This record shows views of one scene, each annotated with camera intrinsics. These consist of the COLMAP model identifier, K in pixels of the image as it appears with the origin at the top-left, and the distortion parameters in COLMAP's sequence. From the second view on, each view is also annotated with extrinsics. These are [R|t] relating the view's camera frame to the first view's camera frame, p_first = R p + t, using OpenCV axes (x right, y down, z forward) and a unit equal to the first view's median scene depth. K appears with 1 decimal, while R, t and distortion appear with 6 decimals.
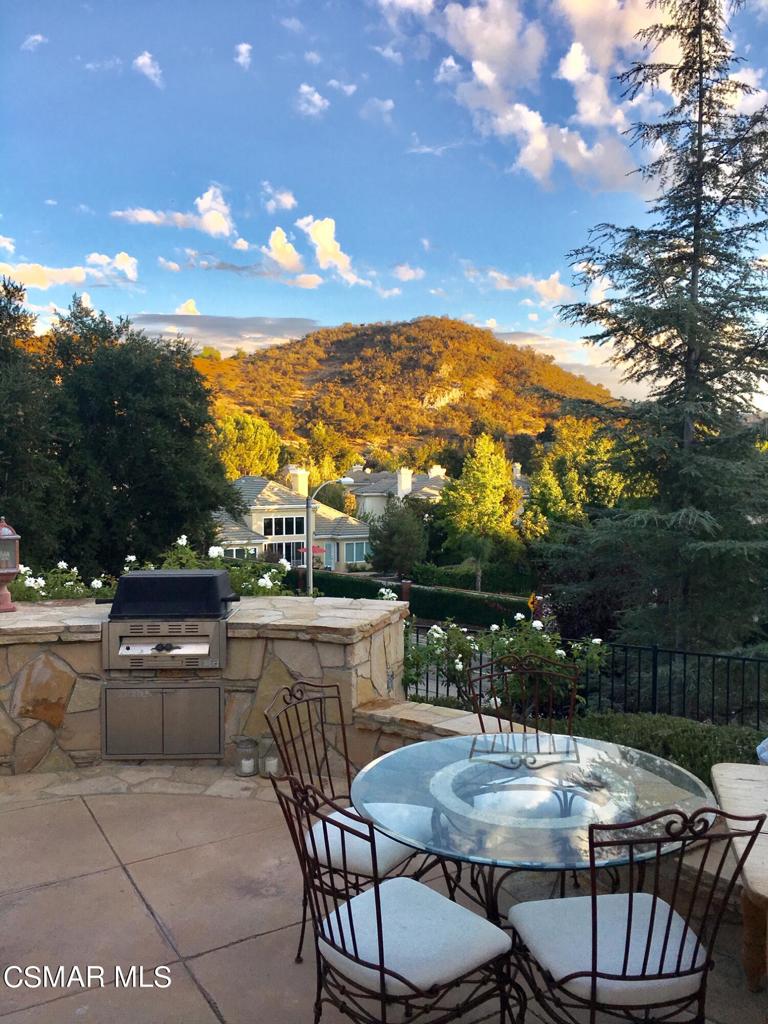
lens RADIAL K [[853.6, 0, 384.0], [0, 853.6, 512.0], [0, 0, 1]] dist [0.087194, -0.123958]
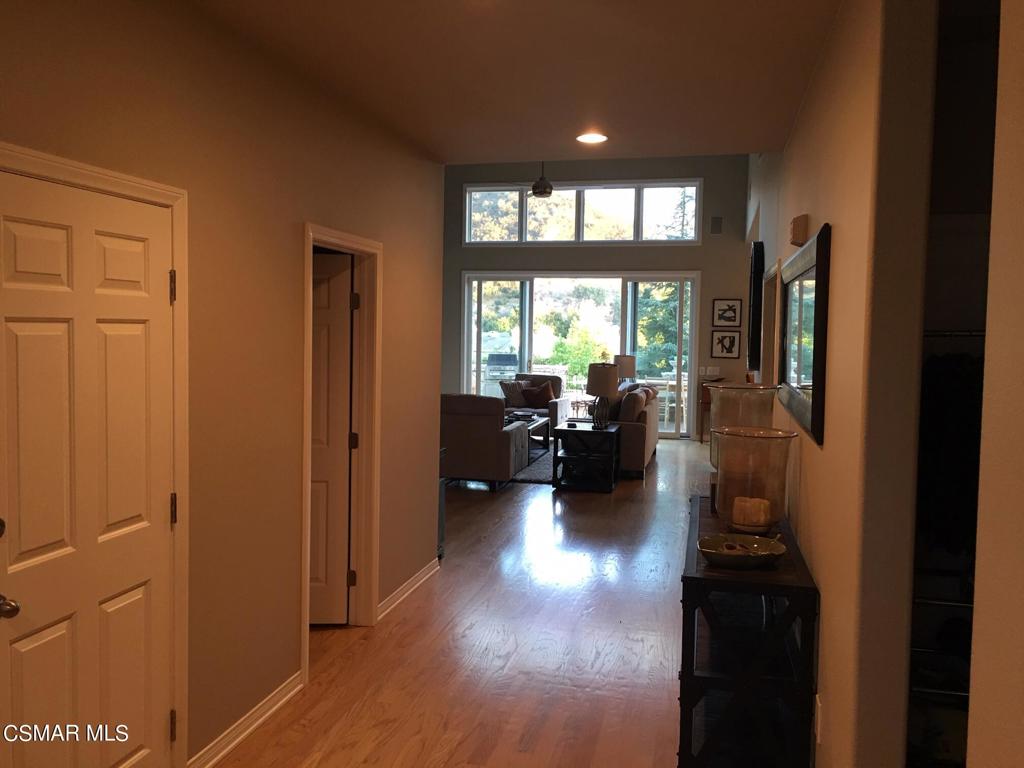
lens RADIAL K [[853.6, 0, 512.0], [0, 853.6, 384.0], [0, 0, 1]] dist [0.087194, -0.123958]
pose [[0.999383, 0.014302, 0.032087, -0.017657], [-0.014717, 0.999811, 0.012729, 0.008401], [-0.031899, -0.013193, 0.999404, -0.136073]]
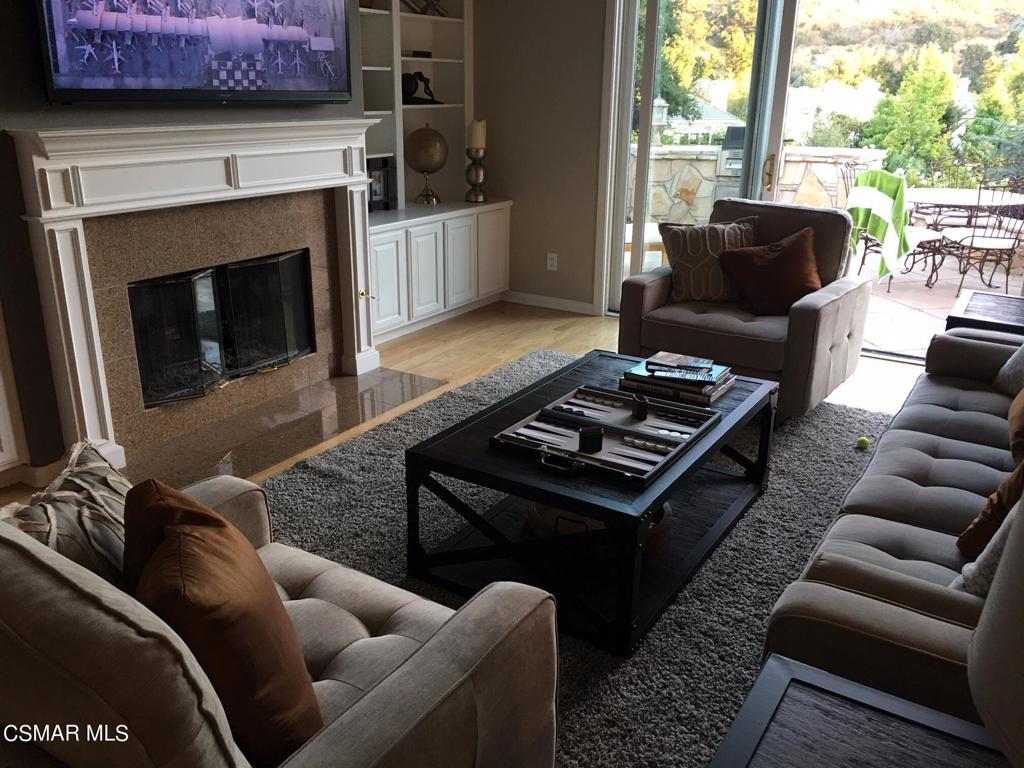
lens RADIAL K [[853.6, 0, 512.0], [0, 853.6, 384.0], [0, 0, 1]] dist [0.087194, -0.123958]
pose [[0.954089, 0.110489, -0.278399, -0.009493], [-0.028016, 0.958320, 0.284319, 0.005170], [0.298210, -0.263466, 0.917418, -0.057054]]
